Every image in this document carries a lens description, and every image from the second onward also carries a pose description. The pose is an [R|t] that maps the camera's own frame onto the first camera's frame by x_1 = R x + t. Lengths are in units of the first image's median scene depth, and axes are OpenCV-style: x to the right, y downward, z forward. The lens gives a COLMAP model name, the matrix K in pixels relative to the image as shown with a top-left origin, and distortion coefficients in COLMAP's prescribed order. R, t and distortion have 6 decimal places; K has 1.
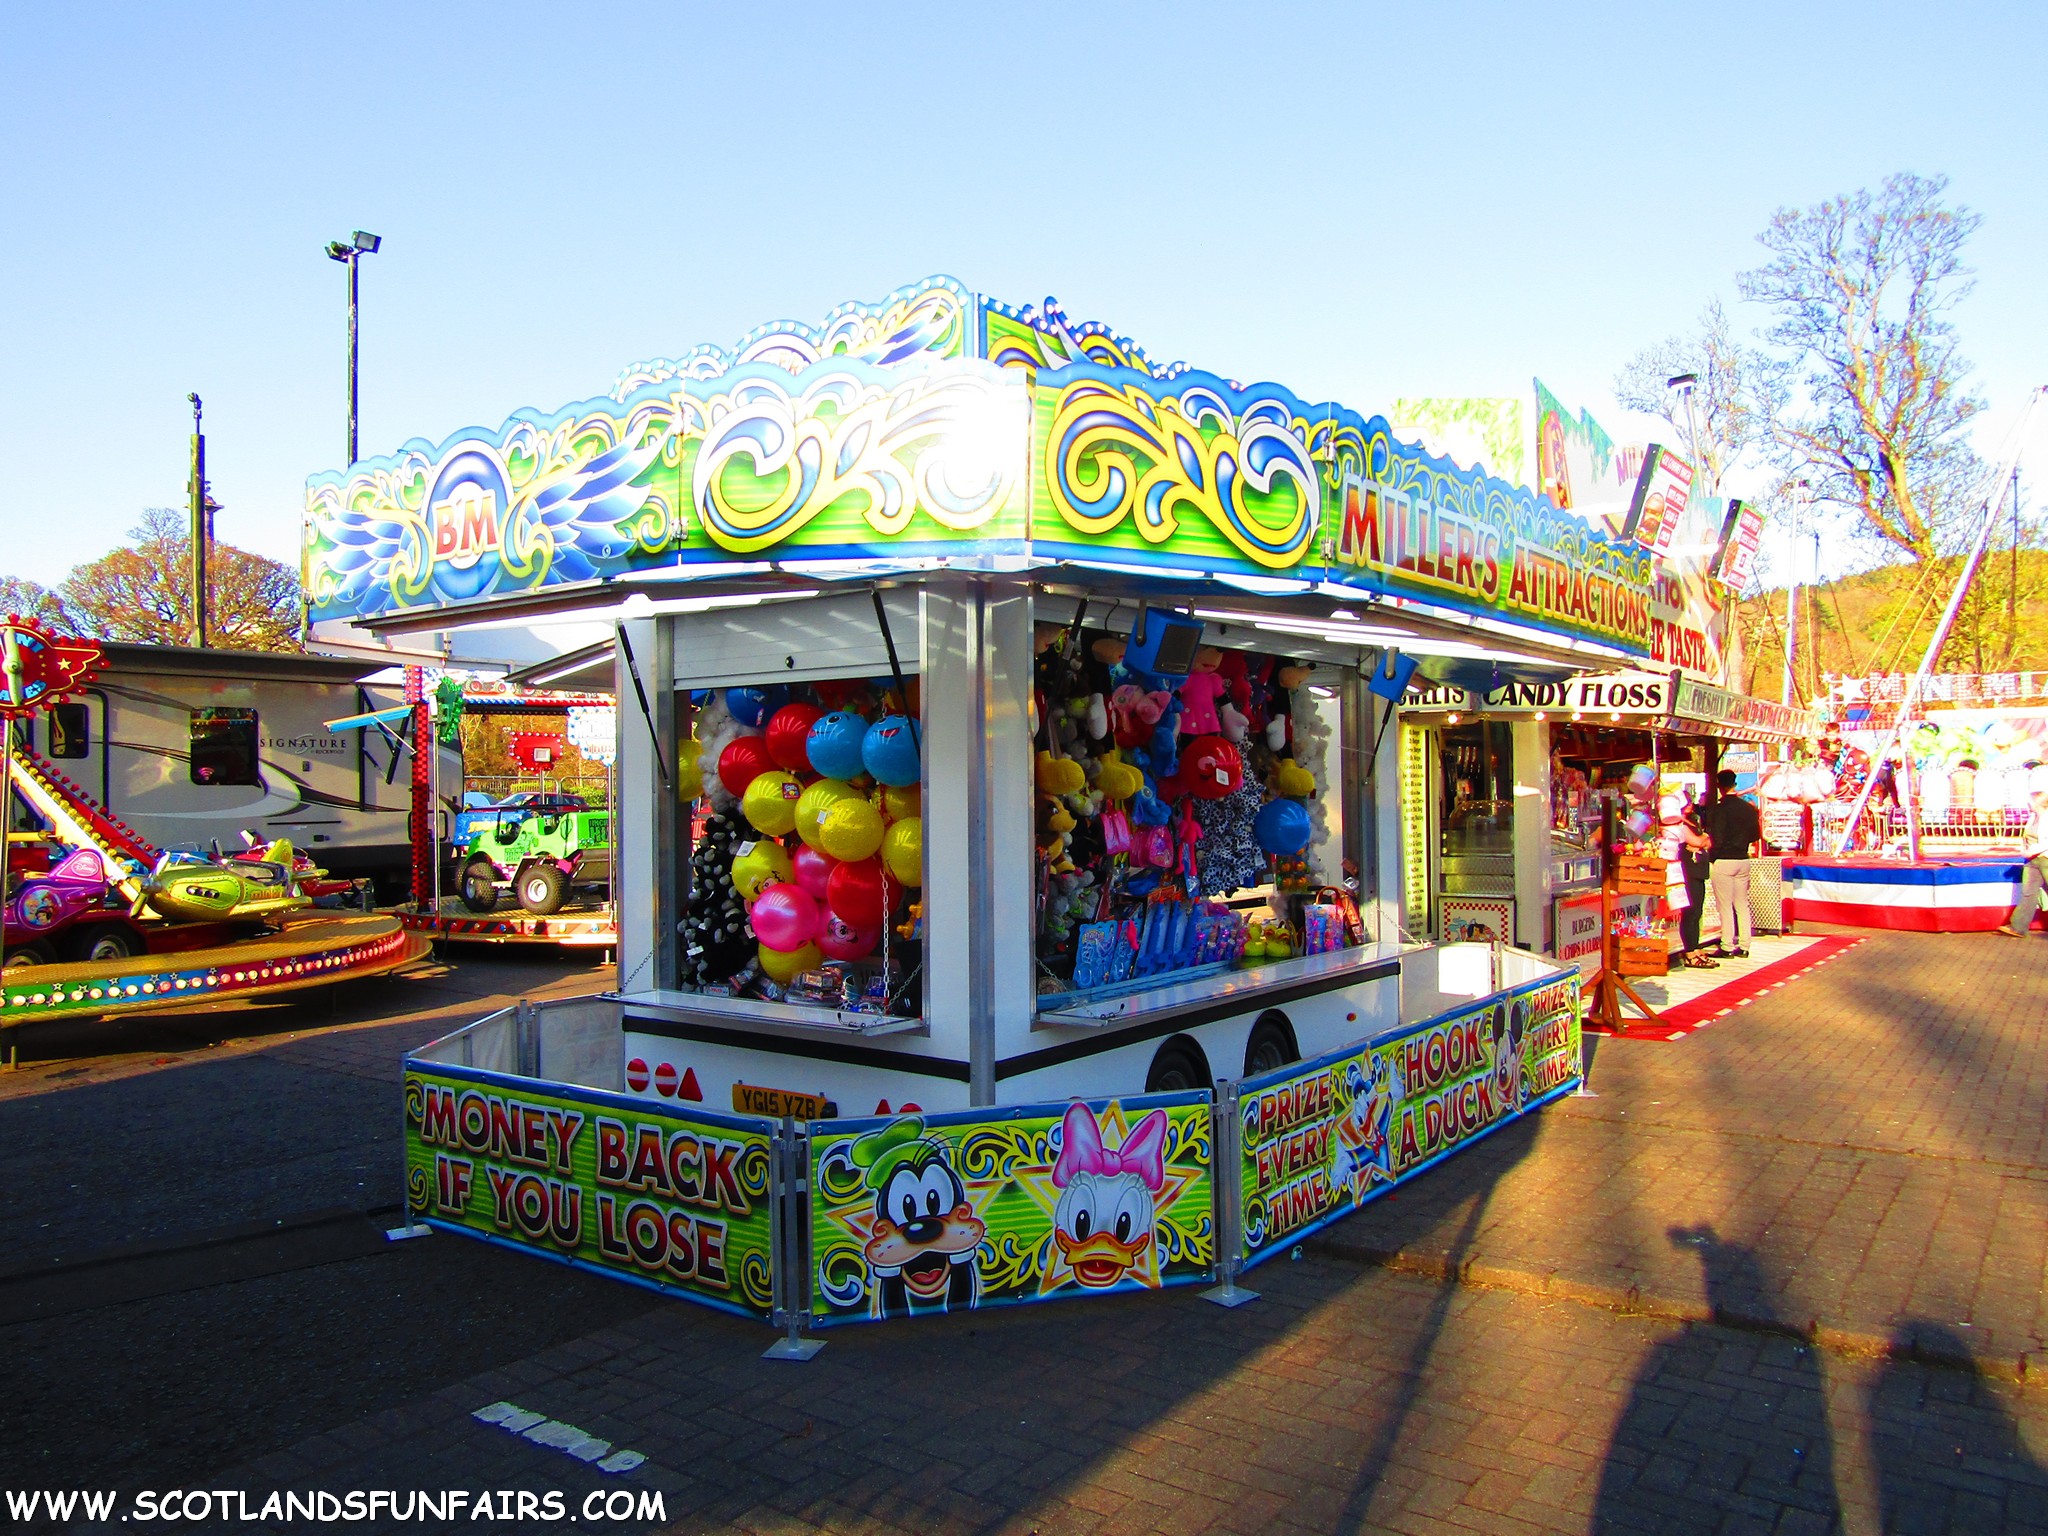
lens RADIAL K [[1471.0, 0, 1023.3], [0, 1471.0, 768.3], [0, 0, 1]] dist [-0.003088, -0.000987]
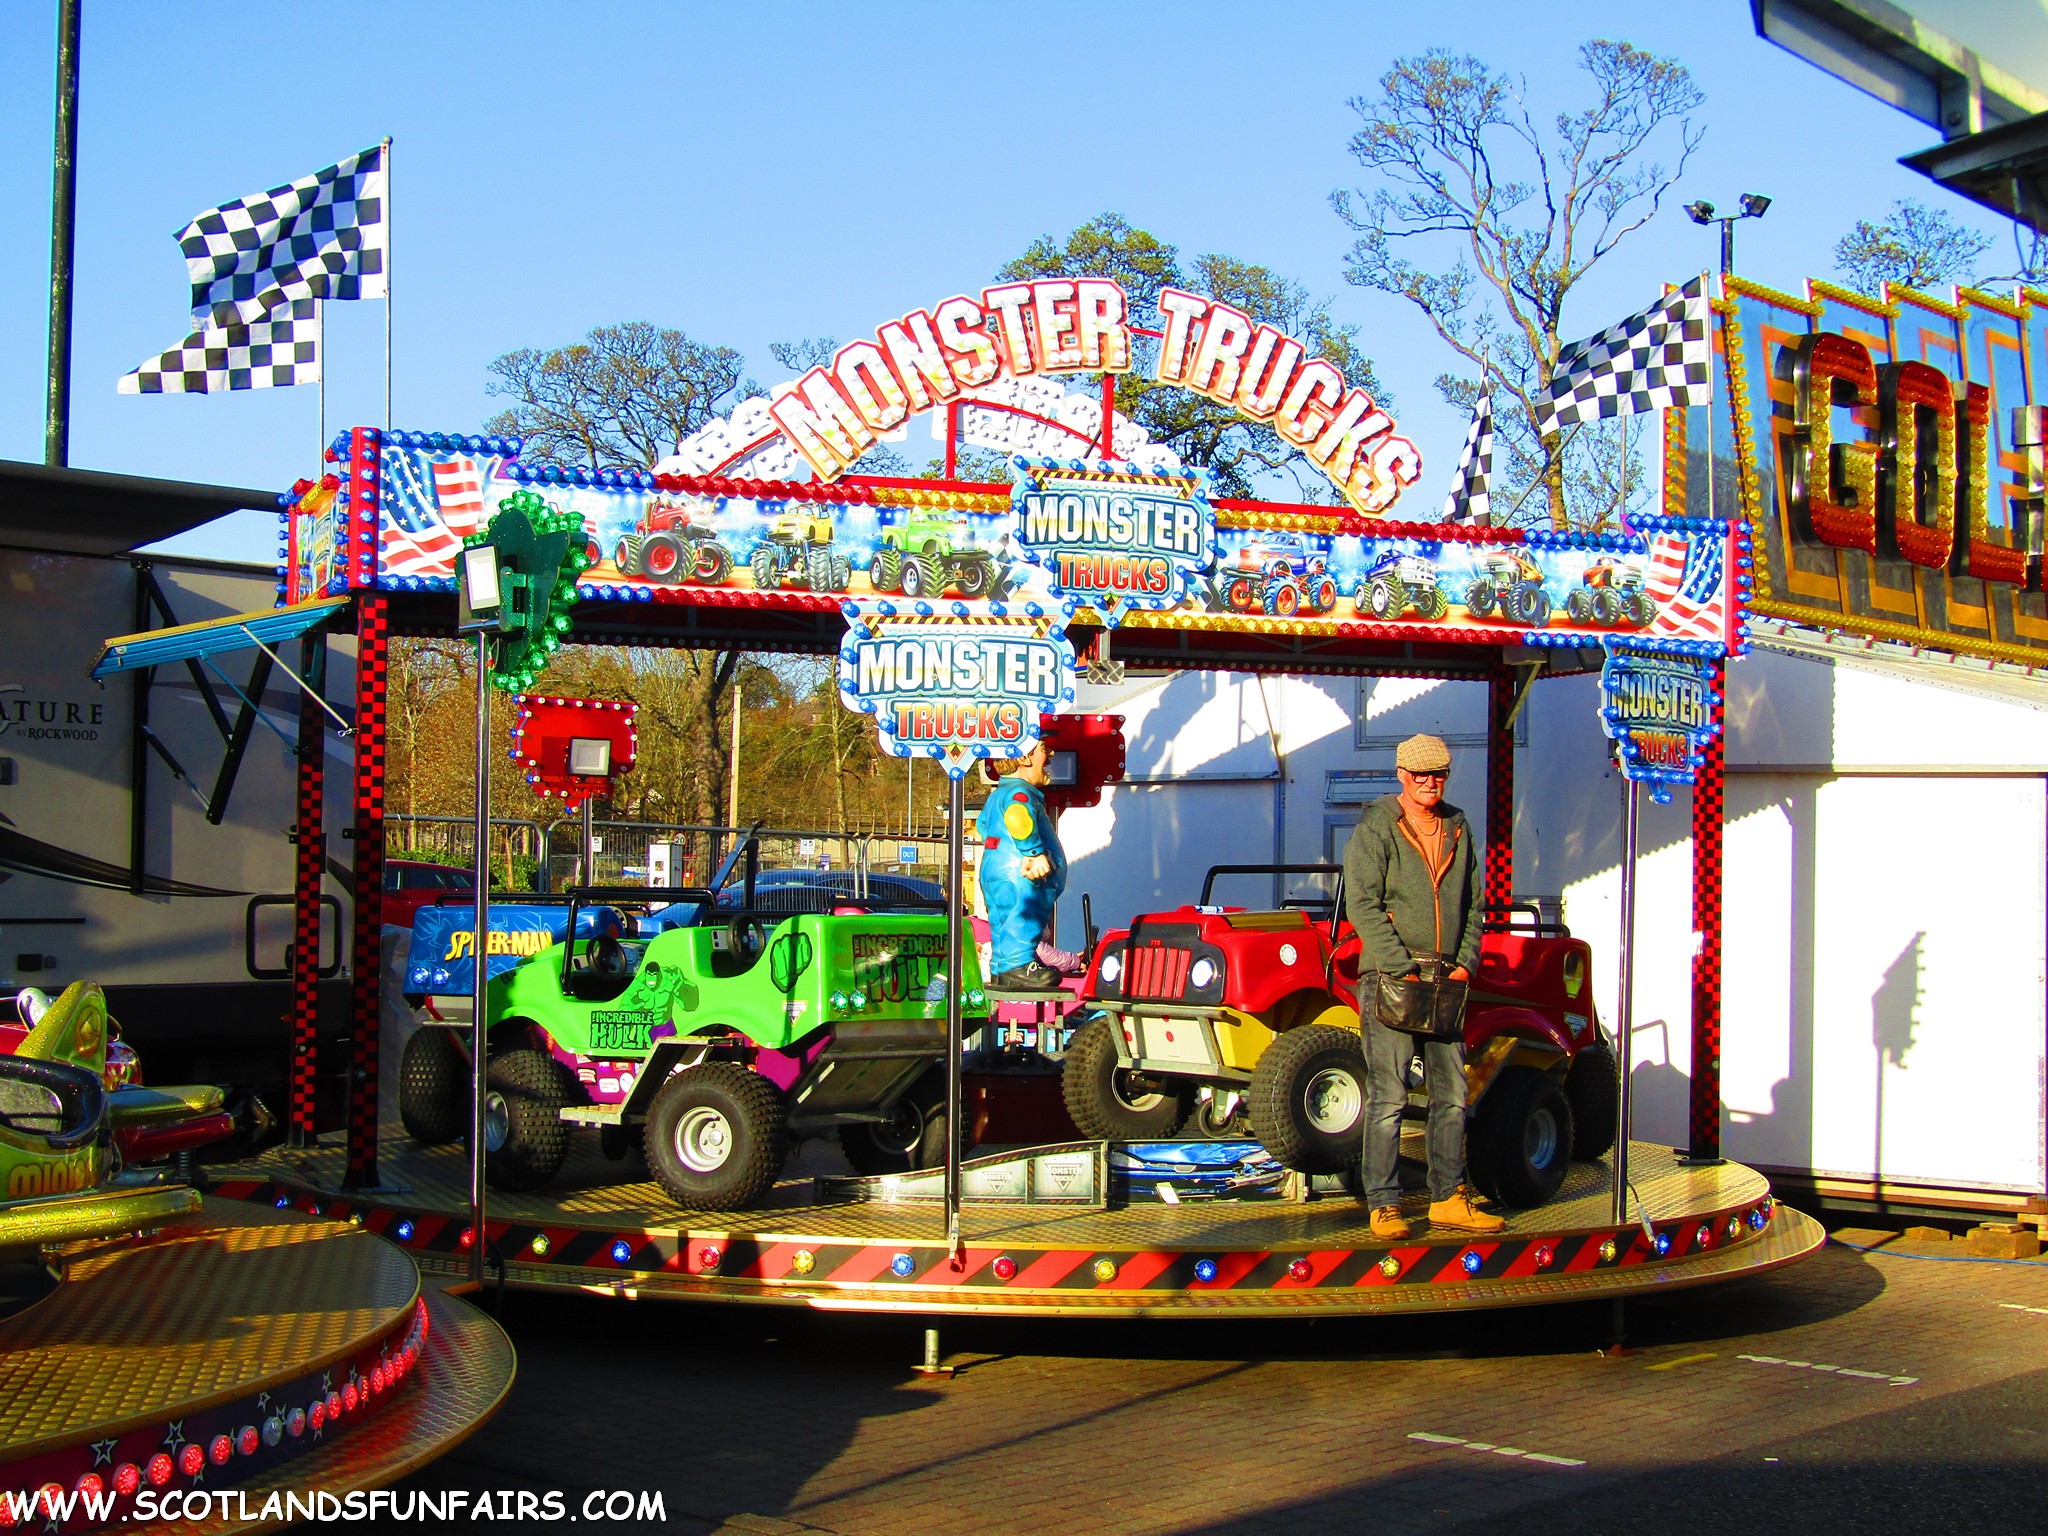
lens RADIAL K [[2958.5, 0, 1024.7], [0, 2958.5, 771.3], [0, 0, 1]] dist [0.040804, 0.000000]
pose [[0.997323, 0.023579, -0.069223, -0.205590], [-0.025072, 0.999470, -0.020777, 0.009615], [0.068697, 0.022457, 0.997385, 0.307289]]
